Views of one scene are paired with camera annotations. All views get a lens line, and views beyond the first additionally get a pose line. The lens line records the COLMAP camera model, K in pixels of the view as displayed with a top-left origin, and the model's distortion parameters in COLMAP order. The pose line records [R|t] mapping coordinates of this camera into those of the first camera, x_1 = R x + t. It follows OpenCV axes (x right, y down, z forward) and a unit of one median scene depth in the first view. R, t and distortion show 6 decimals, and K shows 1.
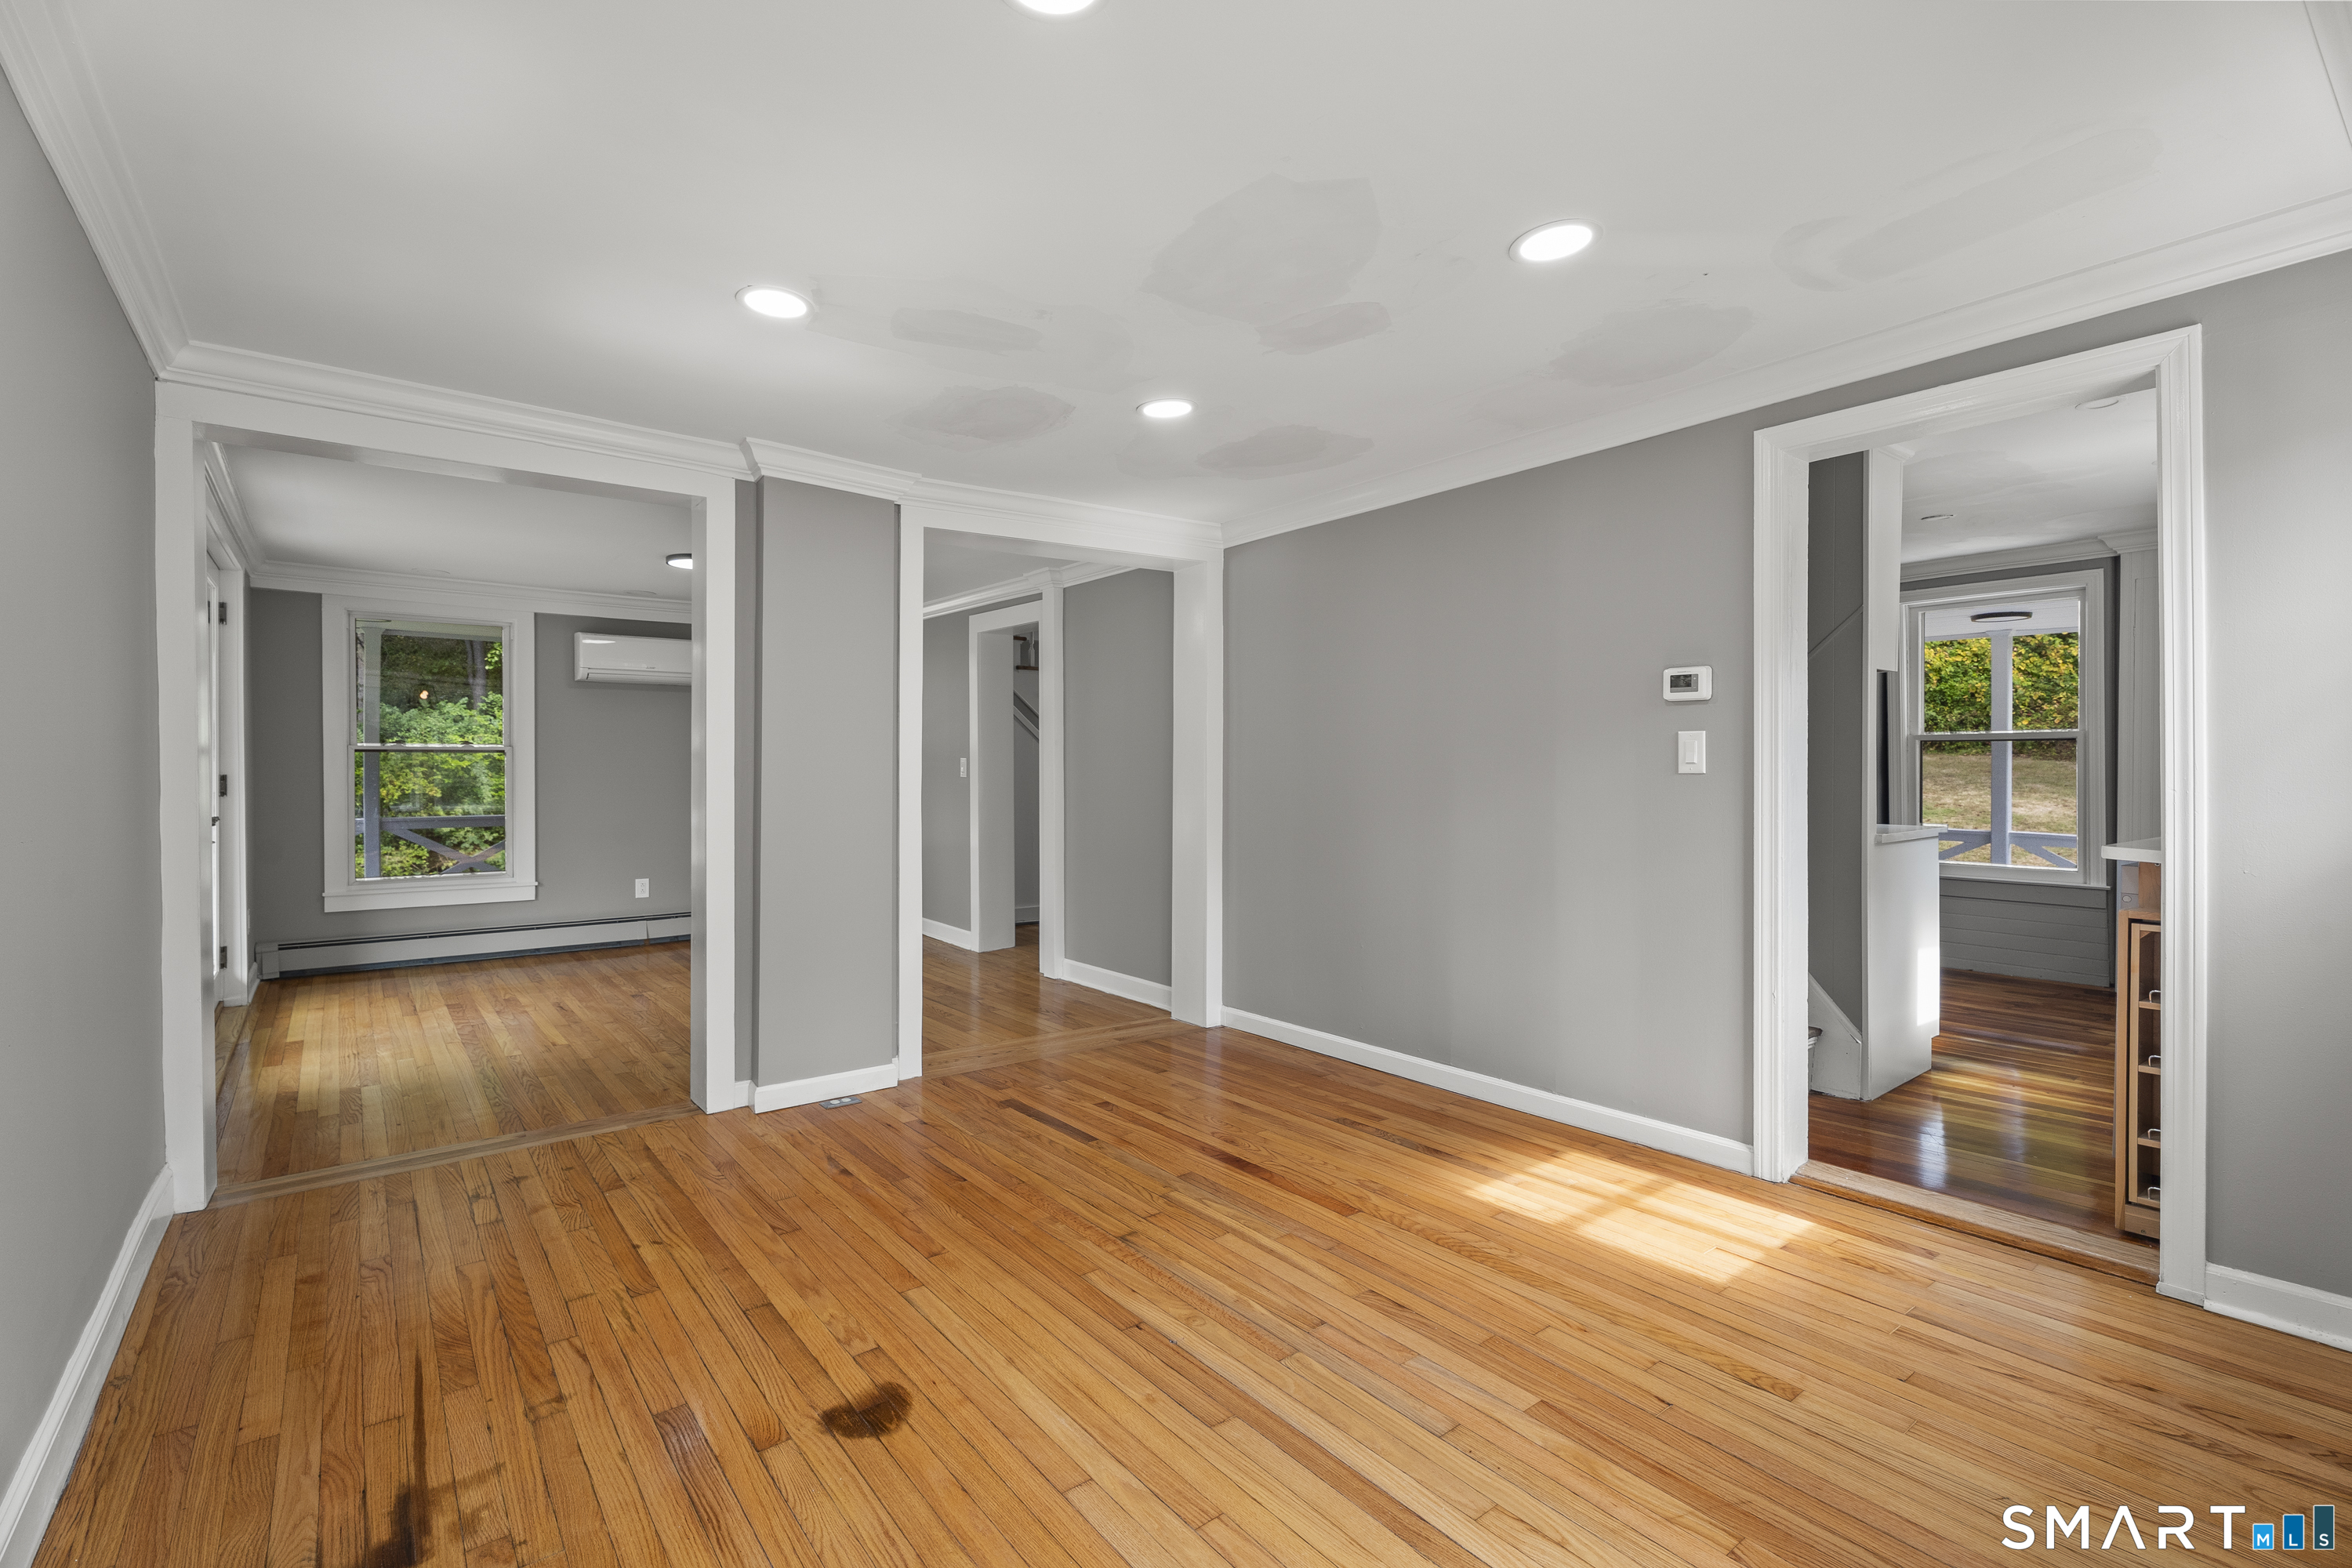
lens RADIAL K [[1064.9, 0, 1170.0], [0, 1064.9, 773.9], [0, 0, 1]] dist [-0.004563, 0.001972]
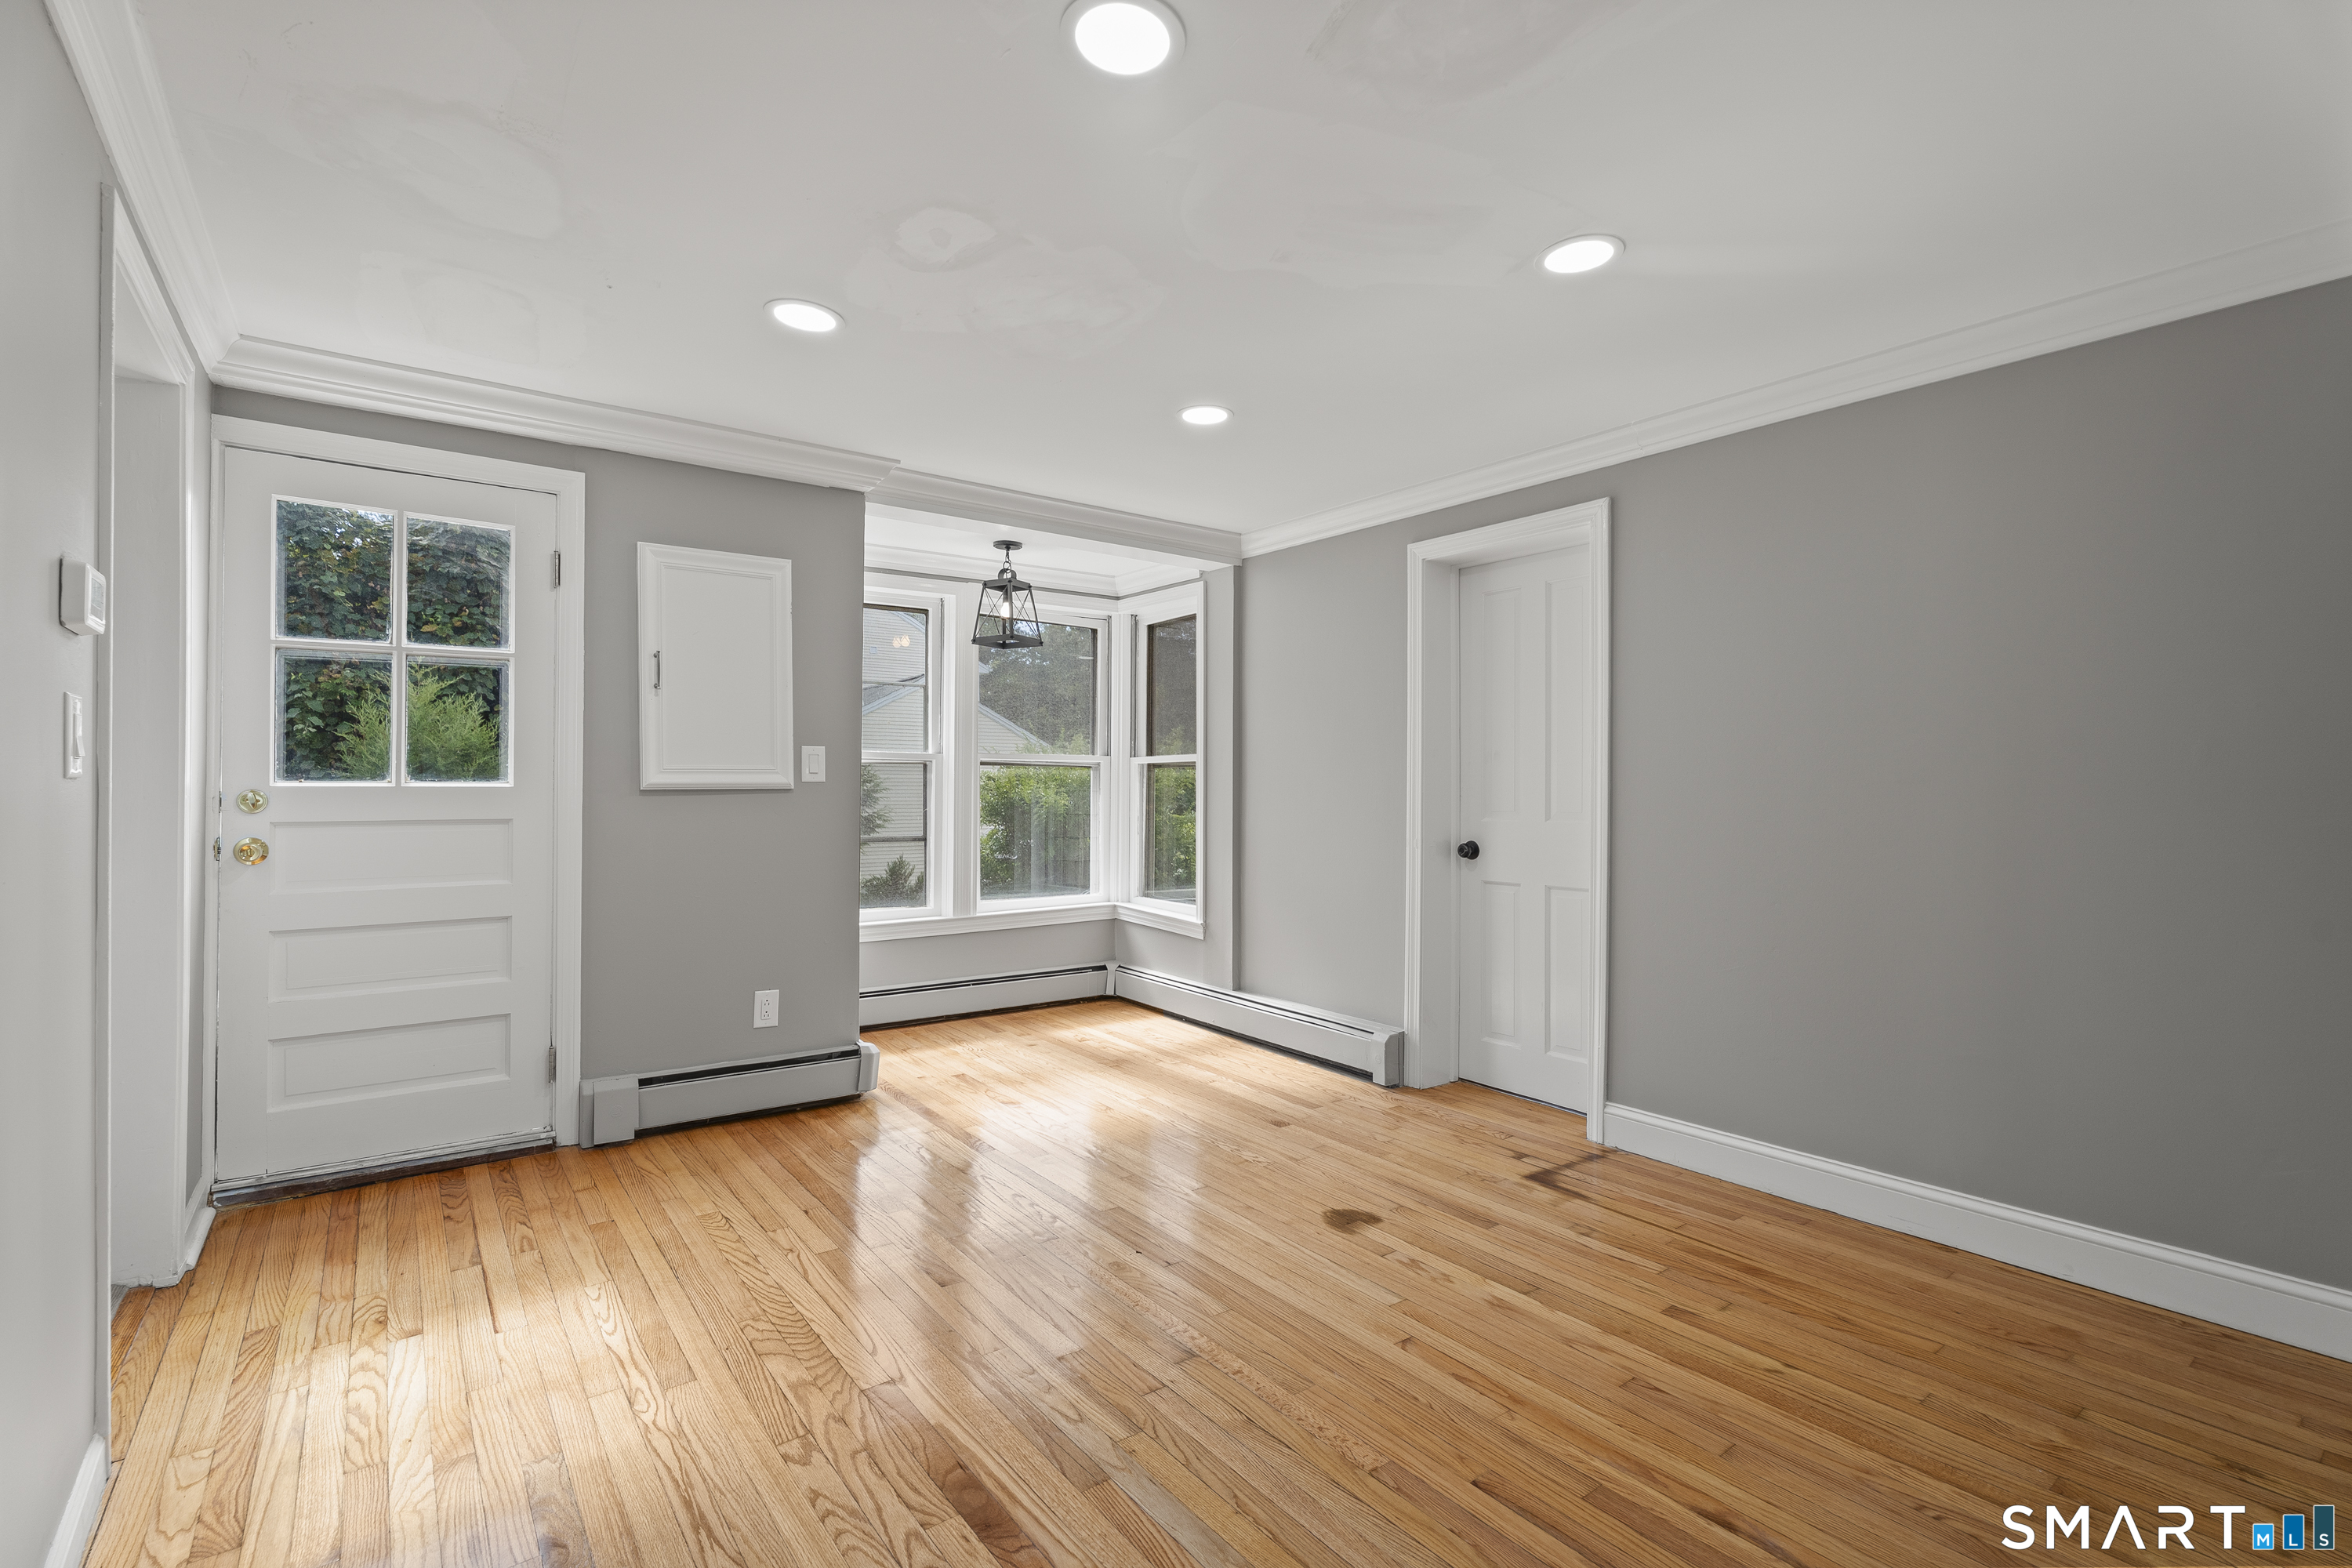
lens RADIAL K [[1064.9, 0, 1178.4], [0, 1064.9, 794.7], [0, 0, 1]] dist [-0.004563, 0.001972]
pose [[-0.999976, -0.004086, 0.005652, -0.041253], [-0.004058, 0.999980, 0.004919, 0.005922], [-0.005672, 0.004896, -0.999972, 1.995551]]
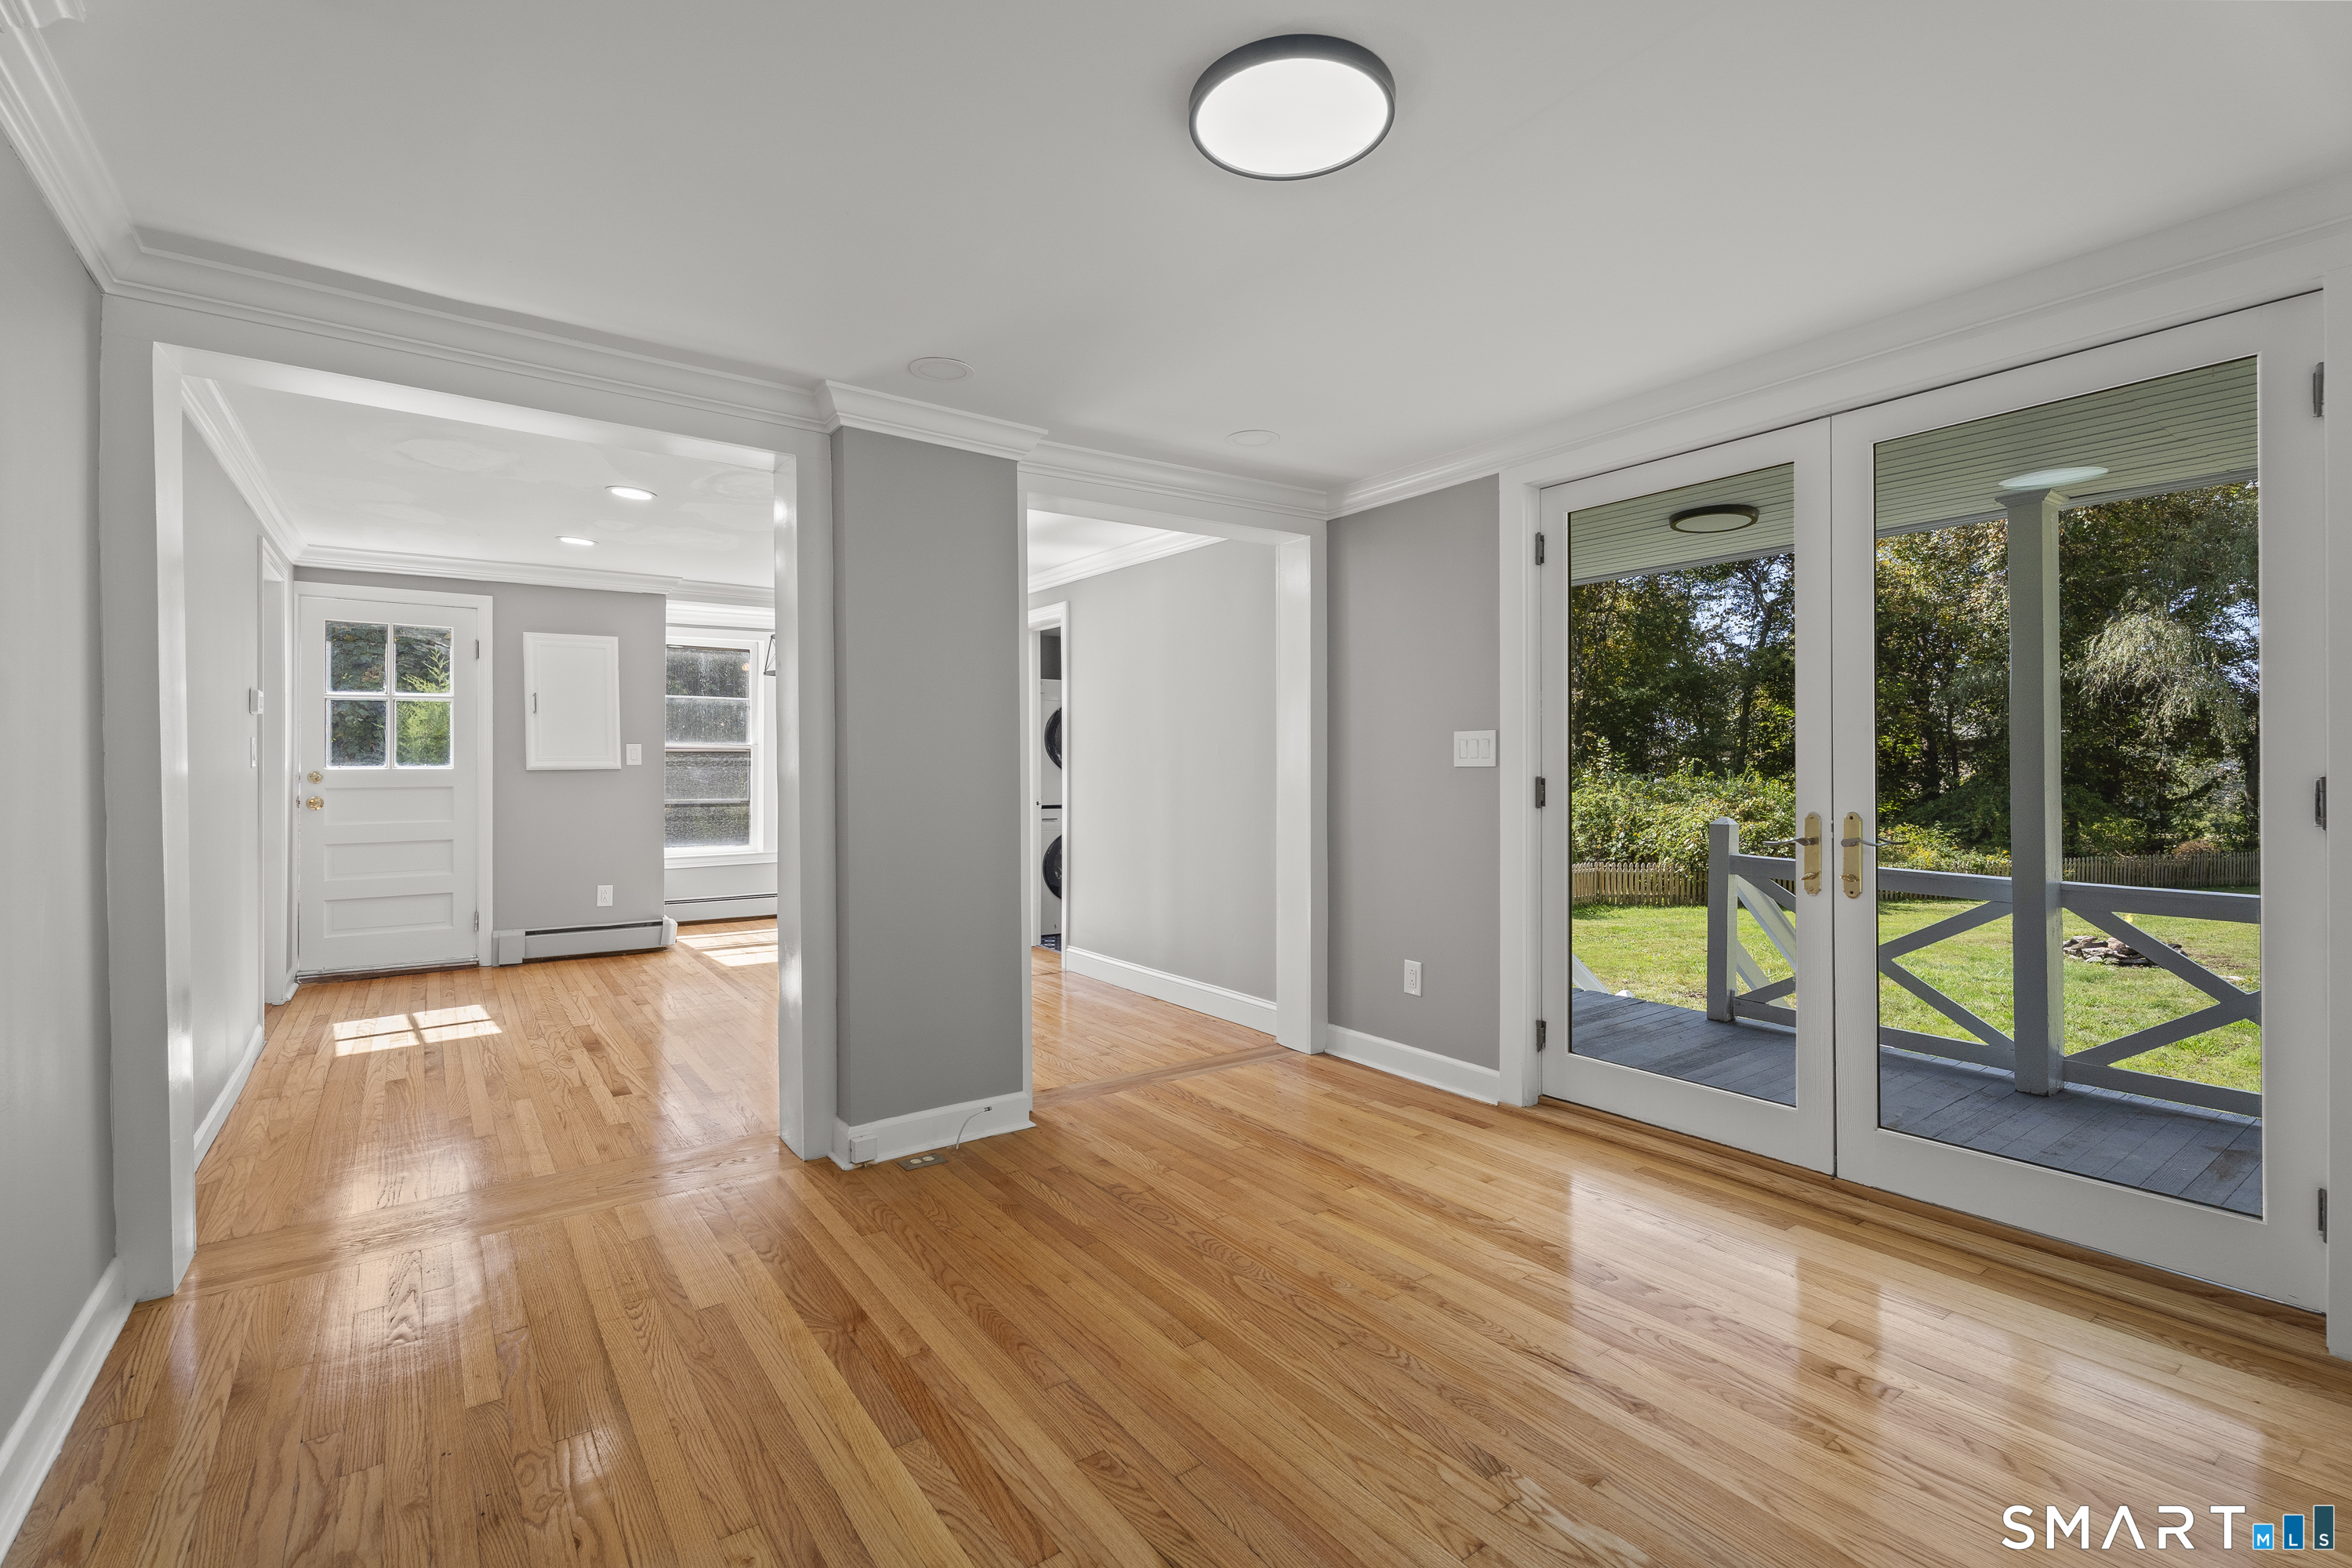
lens RADIAL K [[1064.9, 0, 1180.6], [0, 1064.9, 772.9], [0, 0, 1]] dist [-0.004563, 0.001972]
pose [[-0.999393, -0.000450, 0.034820, -0.972133], [-0.000156, 0.999964, 0.008442, -0.005702], [-0.034823, 0.008431, -0.999358, 3.071837]]
